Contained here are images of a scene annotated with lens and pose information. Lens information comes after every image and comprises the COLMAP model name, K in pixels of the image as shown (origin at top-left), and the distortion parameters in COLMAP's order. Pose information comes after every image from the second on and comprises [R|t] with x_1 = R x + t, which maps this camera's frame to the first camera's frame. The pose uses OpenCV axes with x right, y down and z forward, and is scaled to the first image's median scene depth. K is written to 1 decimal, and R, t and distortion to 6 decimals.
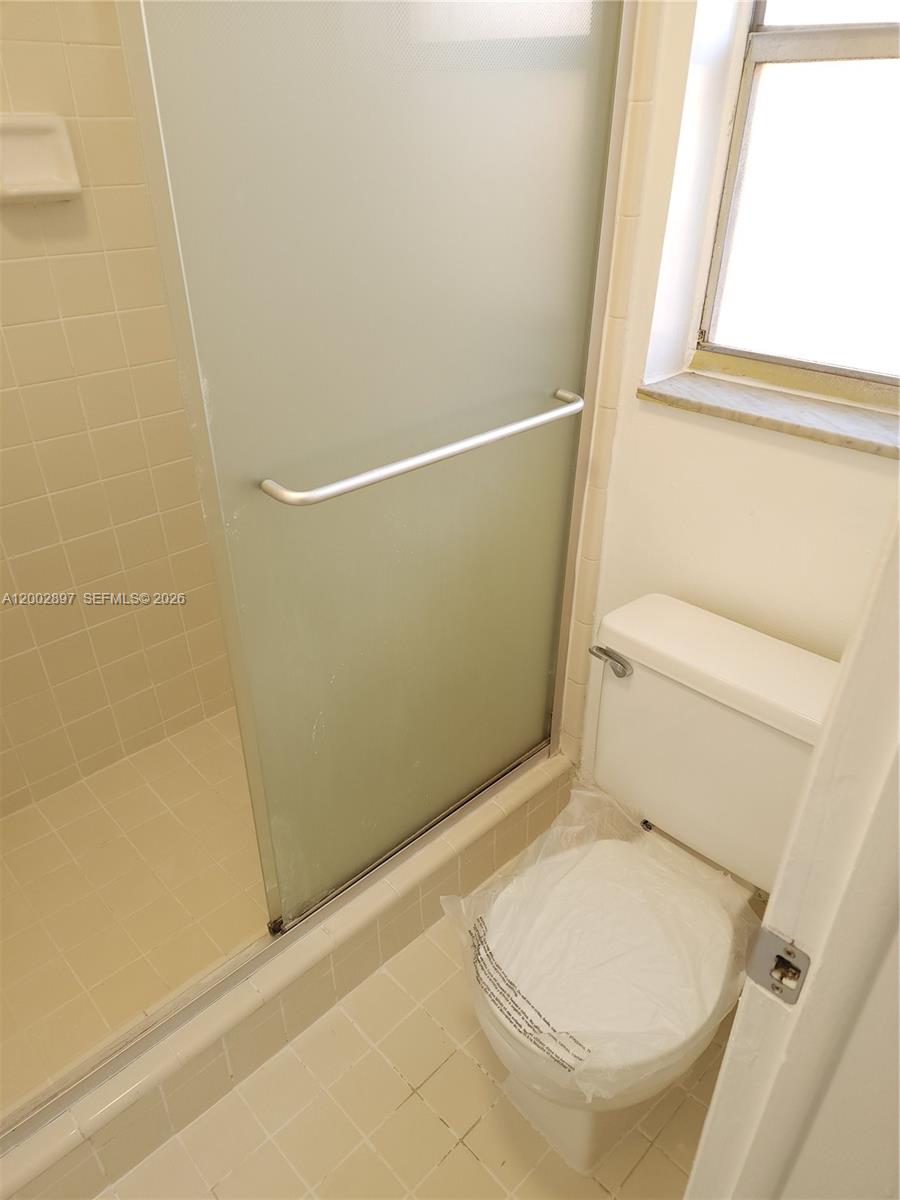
lens RADIAL K [[798.3, 0, 450.0], [0, 798.3, 600.0], [0, 0, 1]] dist [0.042856, -0.042745]
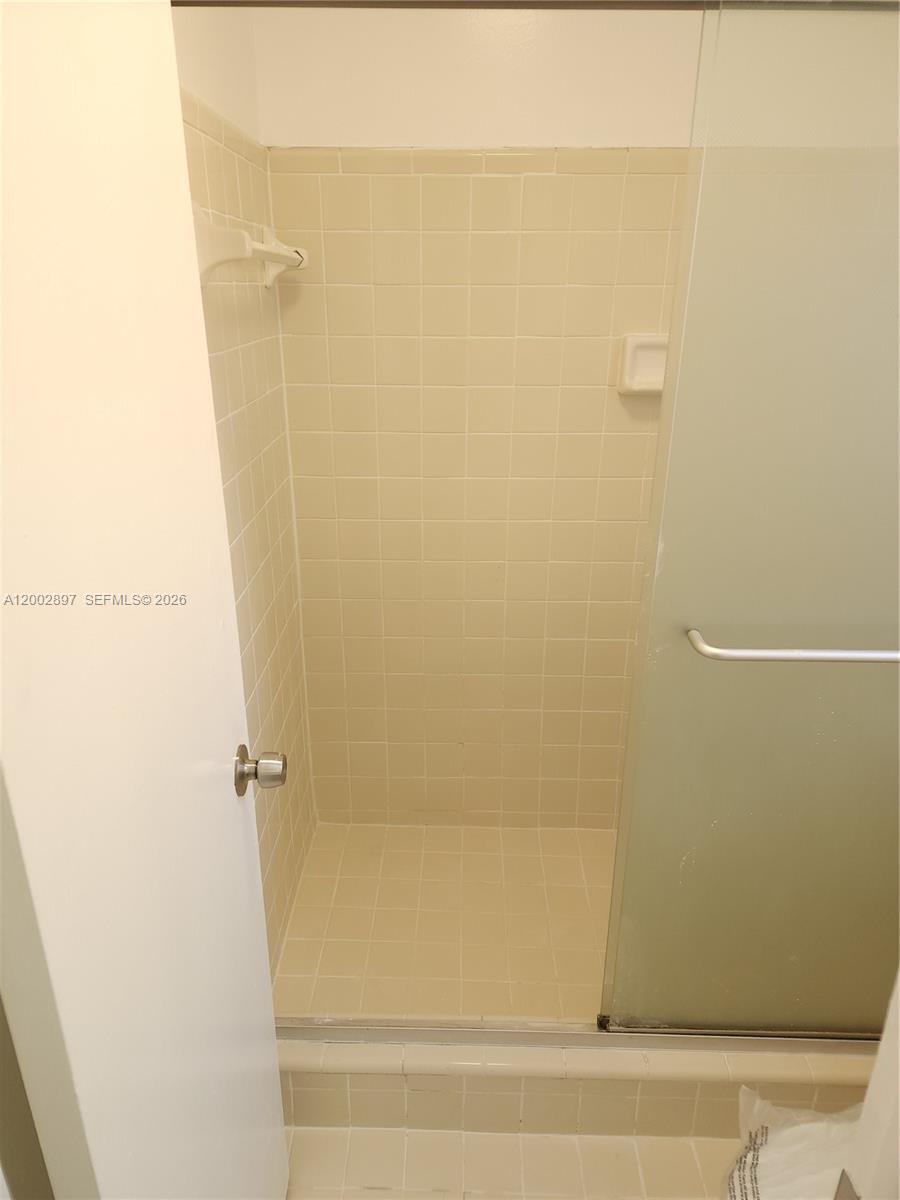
lens RADIAL K [[798.3, 0, 450.0], [0, 798.3, 600.0], [0, 0, 1]] dist [0.042856, -0.042745]
pose [[0.700835, 0.248094, -0.668790, 0.246718], [-0.359925, 0.932457, -0.031267, -0.019922], [0.615860, 0.262627, 0.742794, -0.097436]]
